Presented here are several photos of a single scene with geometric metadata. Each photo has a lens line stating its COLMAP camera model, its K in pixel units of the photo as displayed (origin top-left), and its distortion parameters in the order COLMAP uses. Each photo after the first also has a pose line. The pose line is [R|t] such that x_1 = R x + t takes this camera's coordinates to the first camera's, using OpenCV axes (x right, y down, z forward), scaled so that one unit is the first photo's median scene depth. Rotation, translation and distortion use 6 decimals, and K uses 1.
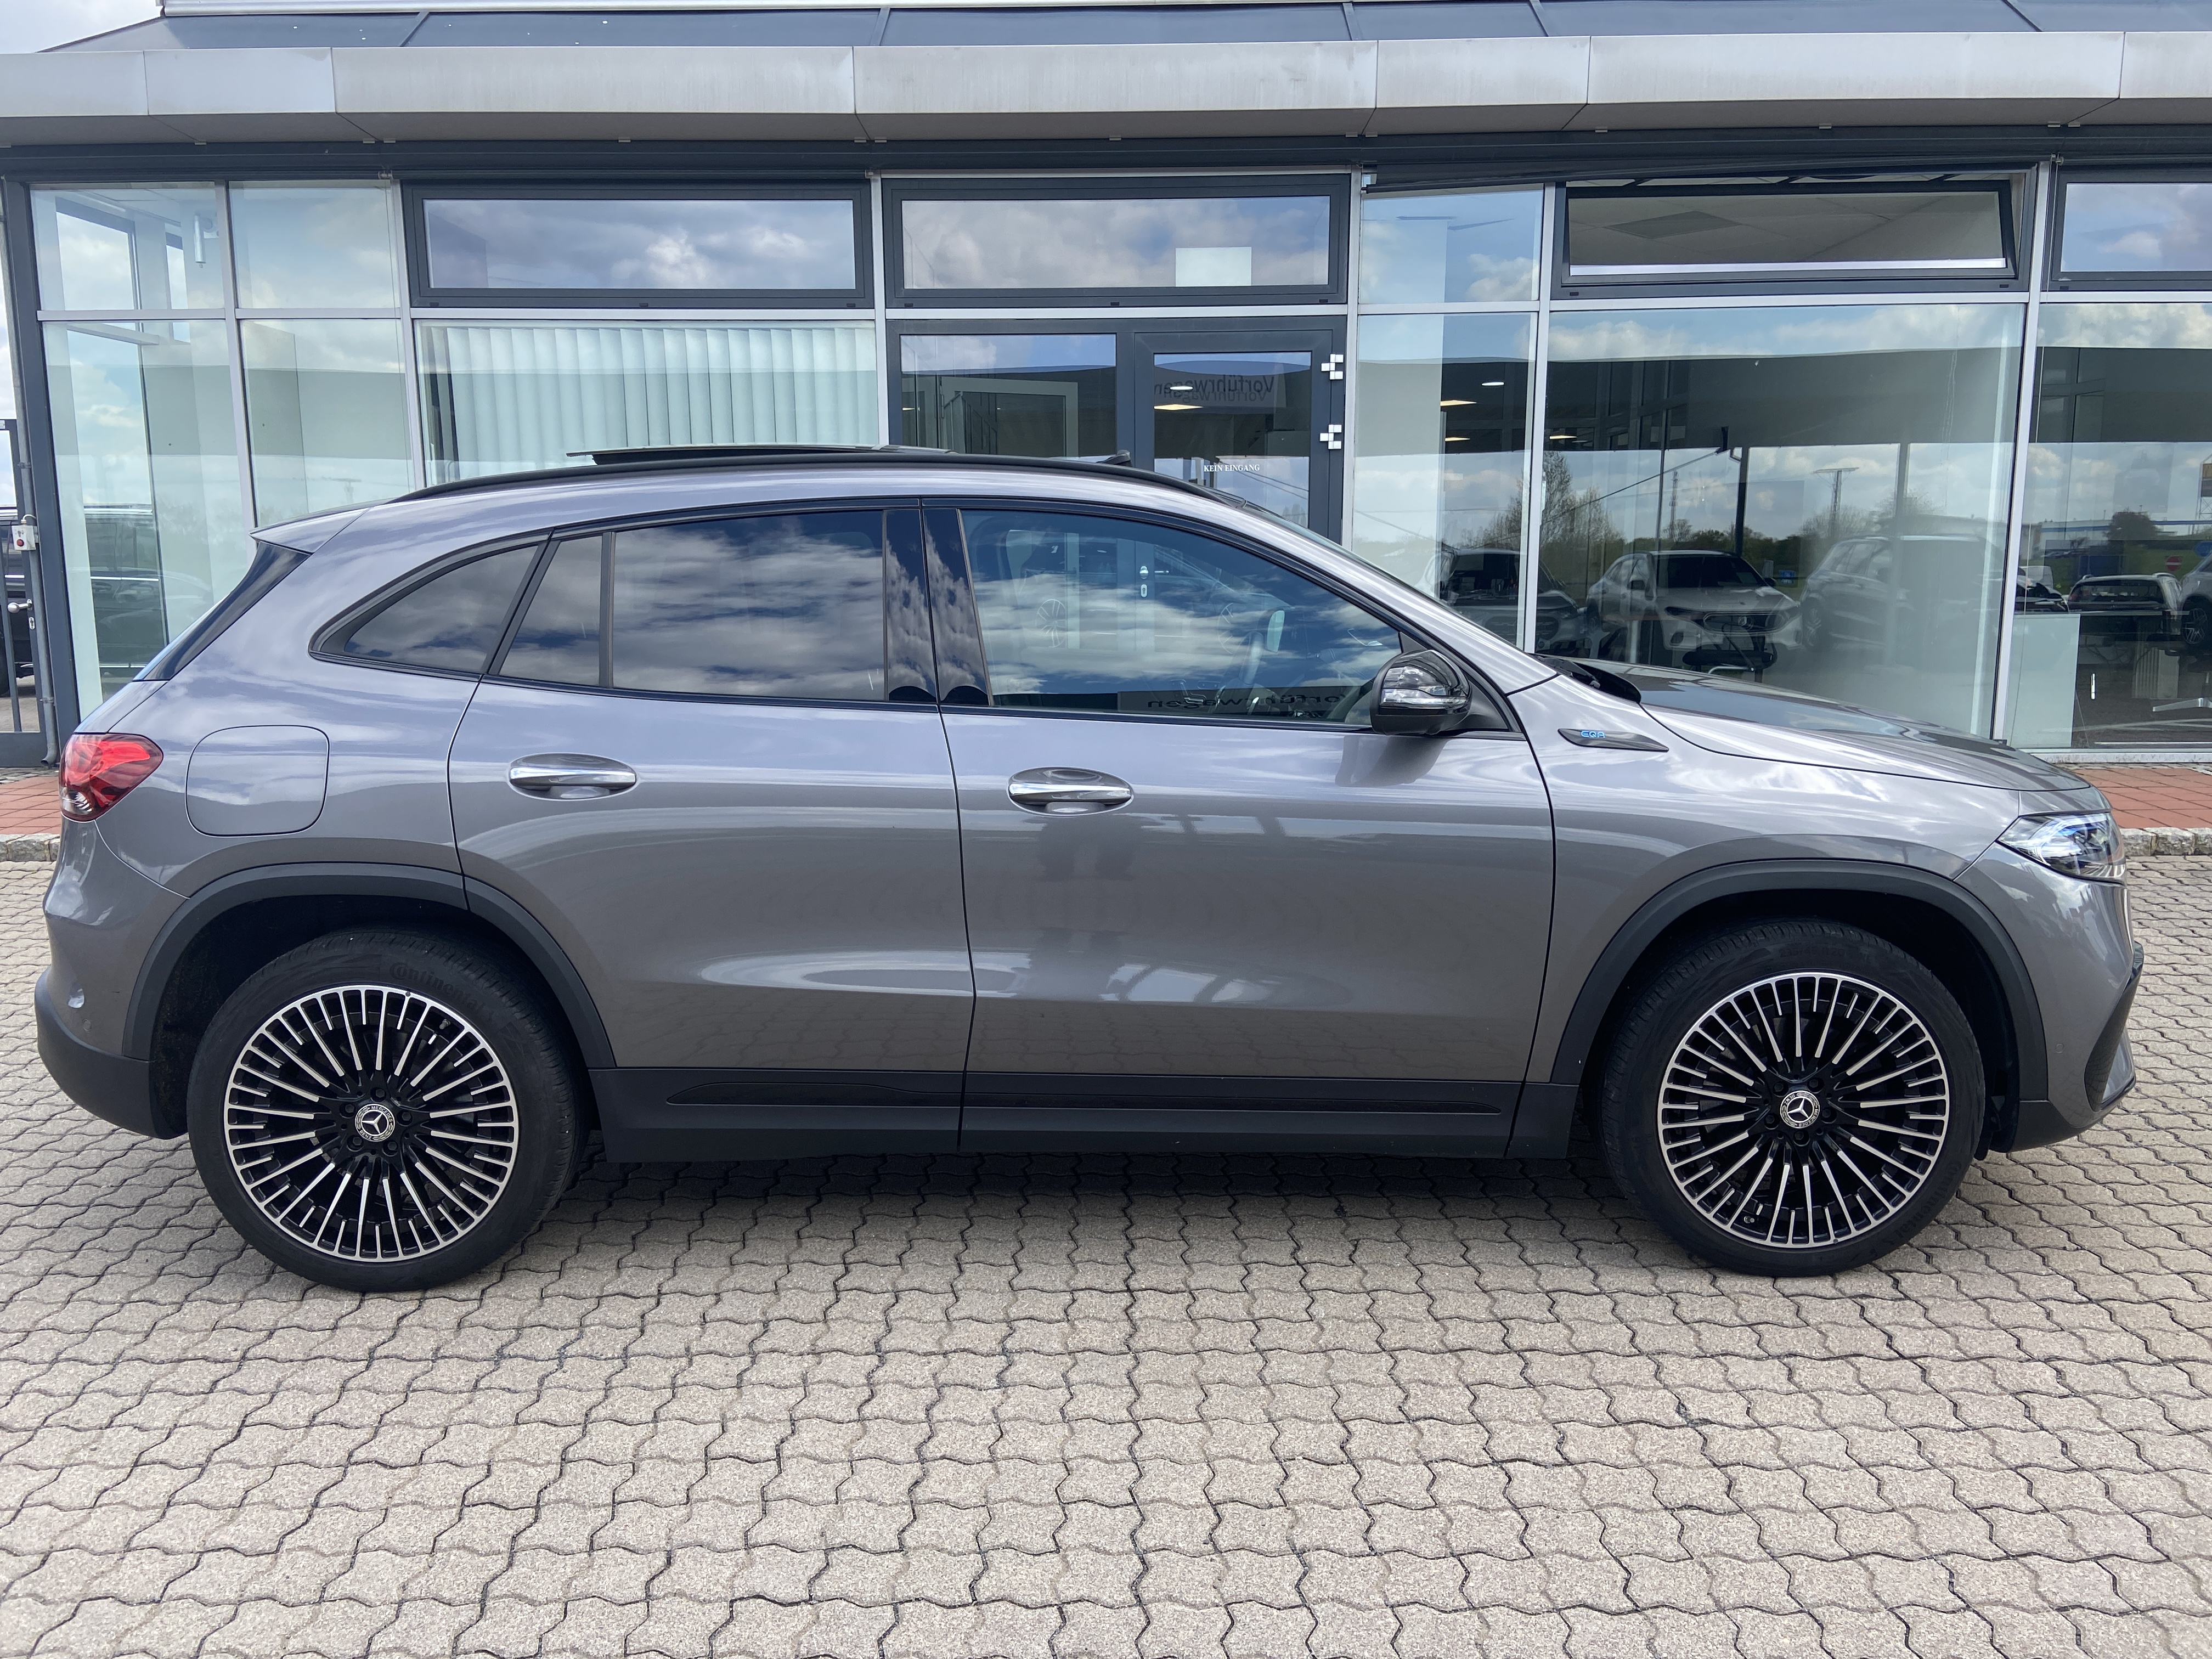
lens RADIAL K [[1665.3, 0, 1093.7], [0, 1665.3, 825.4], [0, 0, 1]] dist [0.105835, -0.126063]
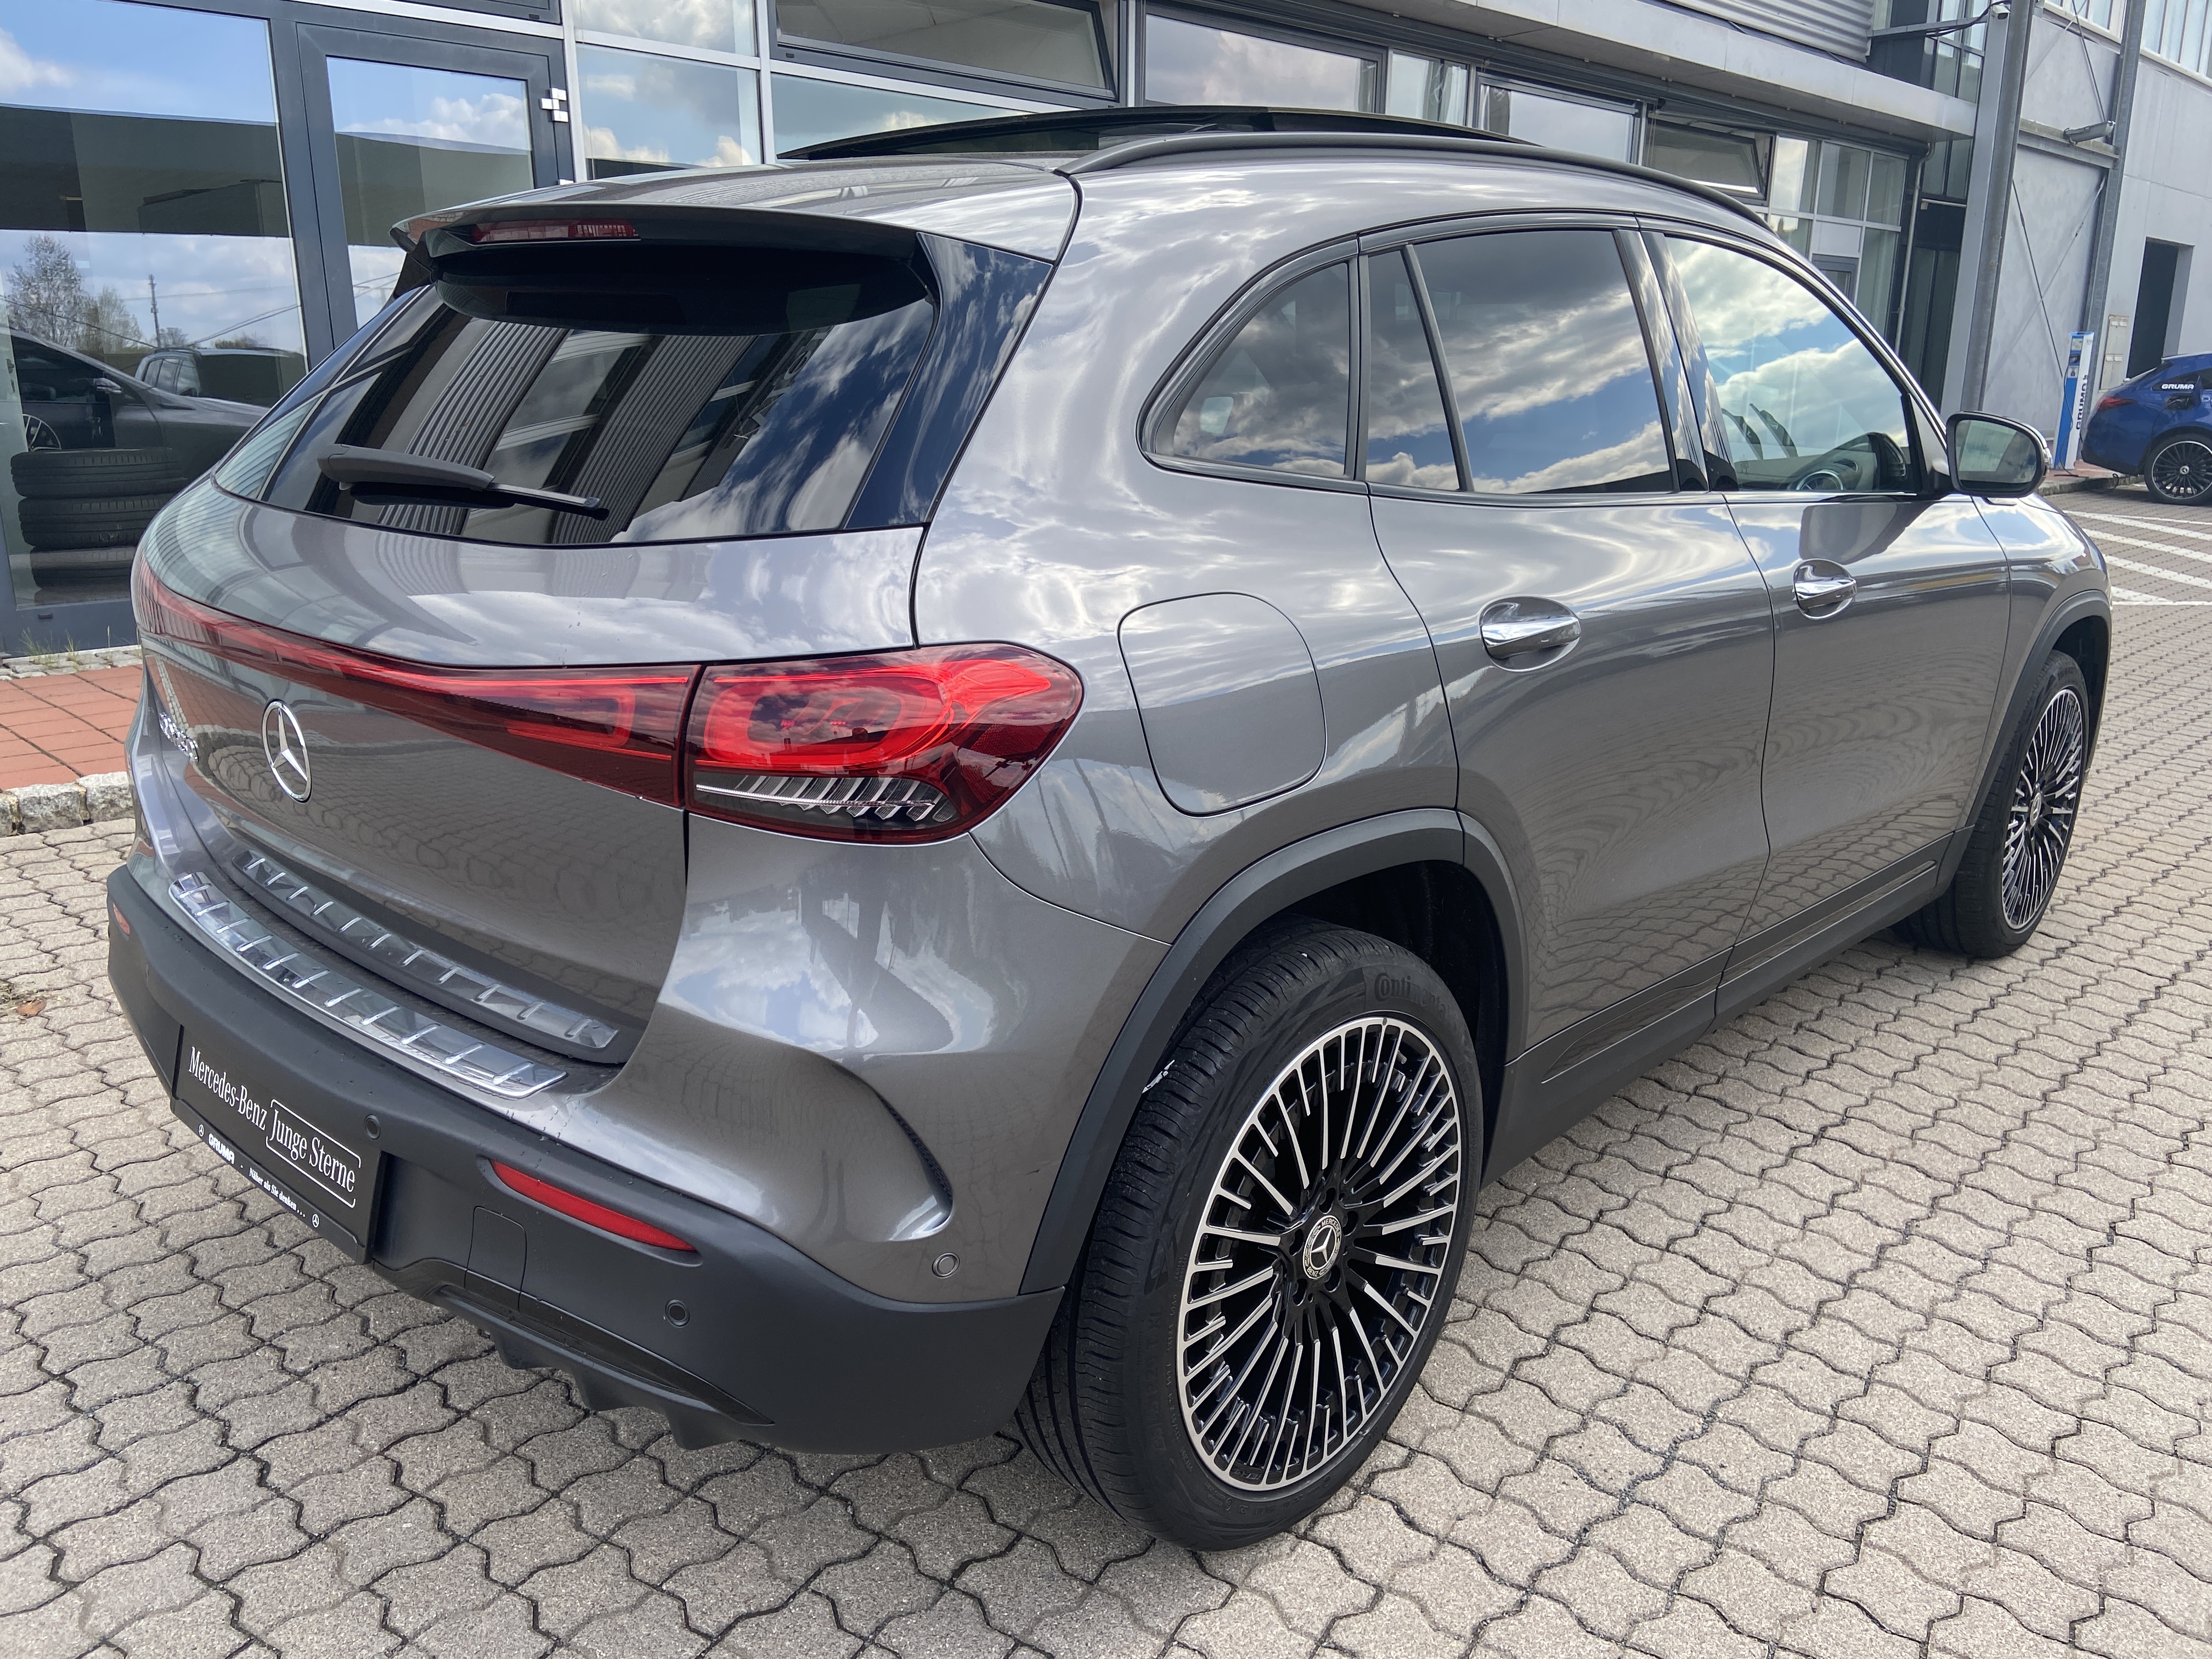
lens RADIAL K [[1665.3, 0, 1093.7], [0, 1665.3, 825.4], [0, 0, 1]] dist [0.105835, -0.126063]
pose [[0.688674, -0.181673, 0.701942, -0.877374], [0.108442, 0.983020, 0.148027, -0.068466], [-0.716916, -0.025823, 0.696681, 0.653628]]
